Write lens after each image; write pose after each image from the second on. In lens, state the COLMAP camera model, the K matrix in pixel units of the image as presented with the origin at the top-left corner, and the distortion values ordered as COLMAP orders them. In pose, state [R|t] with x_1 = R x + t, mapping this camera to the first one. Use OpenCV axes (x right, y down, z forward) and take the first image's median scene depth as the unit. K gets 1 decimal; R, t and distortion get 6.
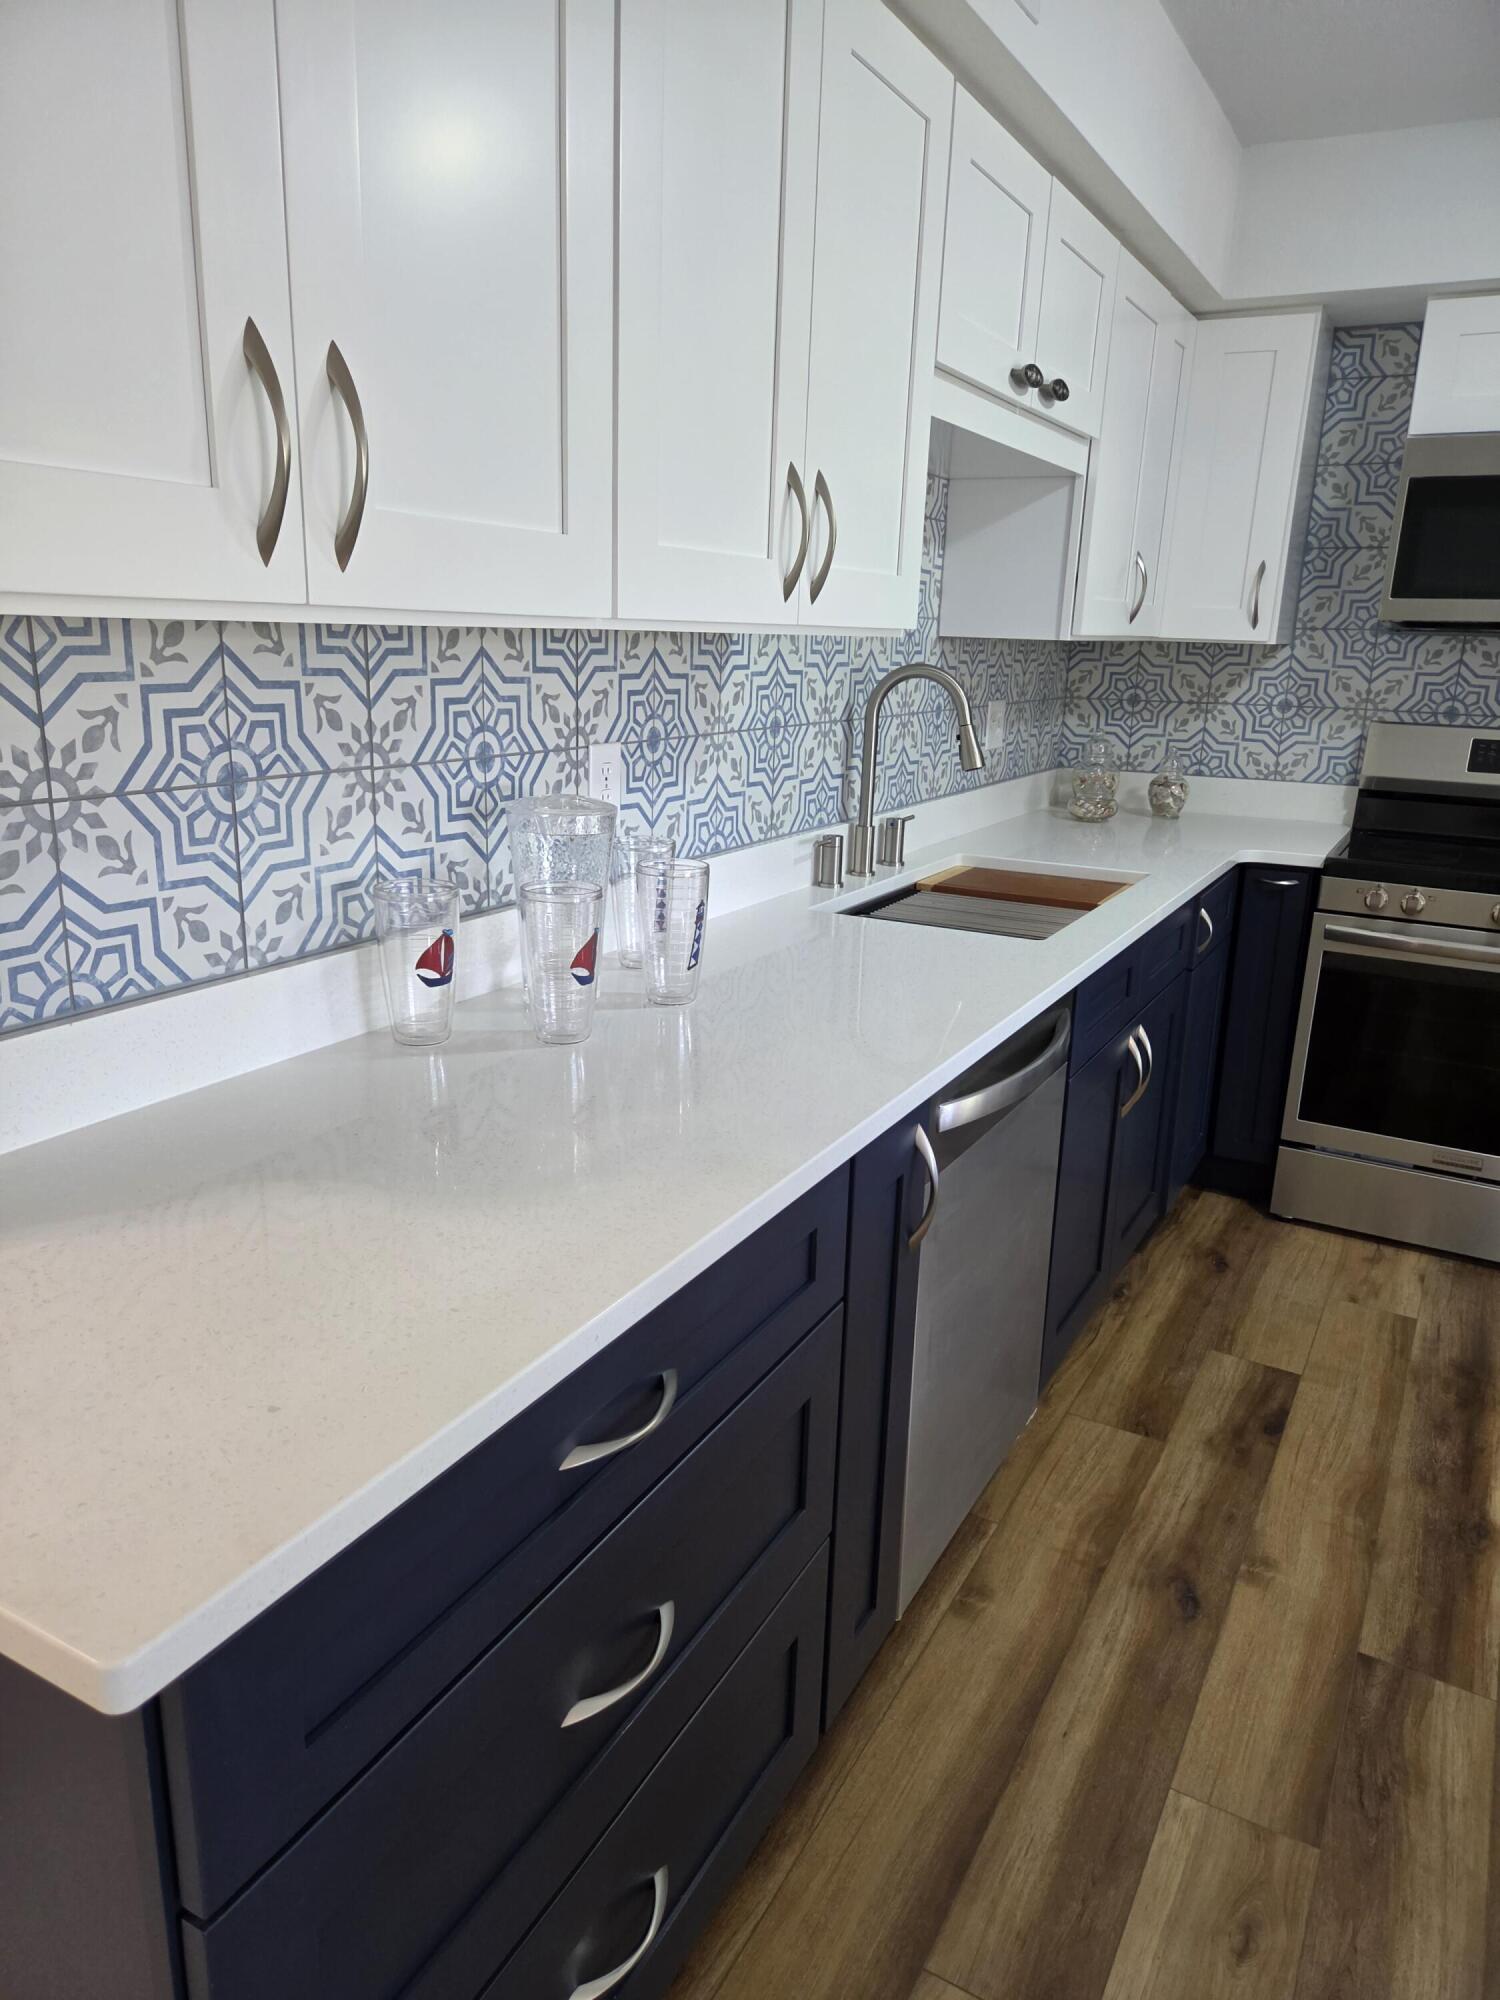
lens RADIAL K [[1345.7, 0, 764.3], [0, 1345.7, 1007.4], [0, 0, 1]] dist [0.055623, -0.047637]
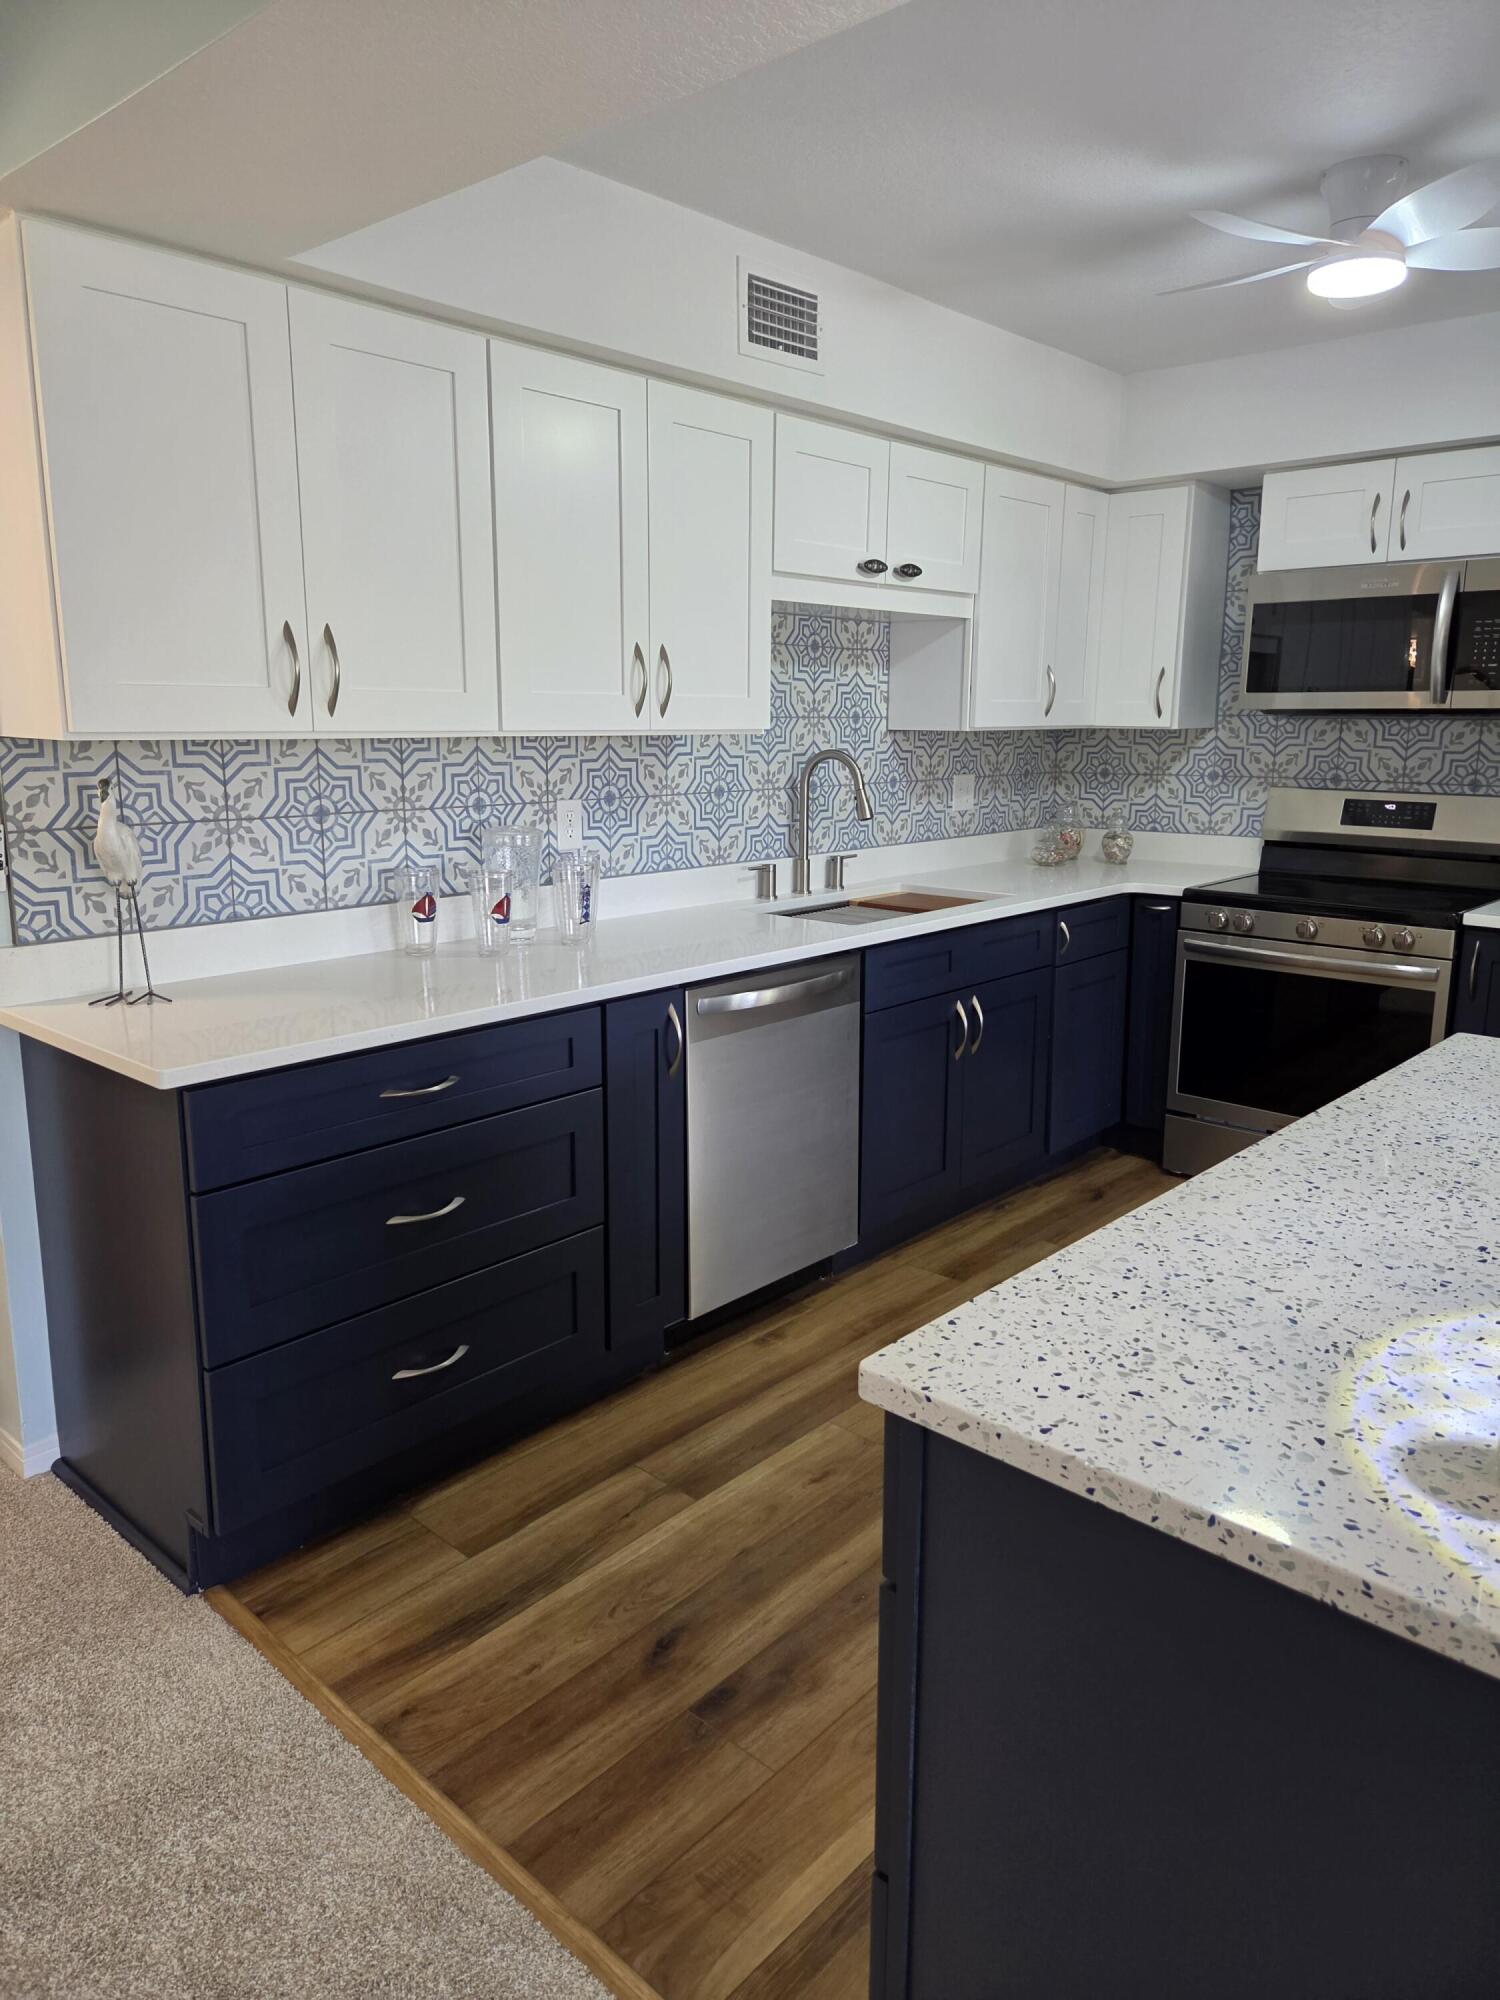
lens RADIAL K [[1345.7, 0, 768.6], [0, 1345.7, 972.7], [0, 0, 1]] dist [0.055623, -0.047637]
pose [[0.972679, 0.017265, -0.231512, 0.526667], [-0.037509, 0.995816, -0.083328, 0.153406], [0.229104, 0.089736, 0.969257, -0.567429]]
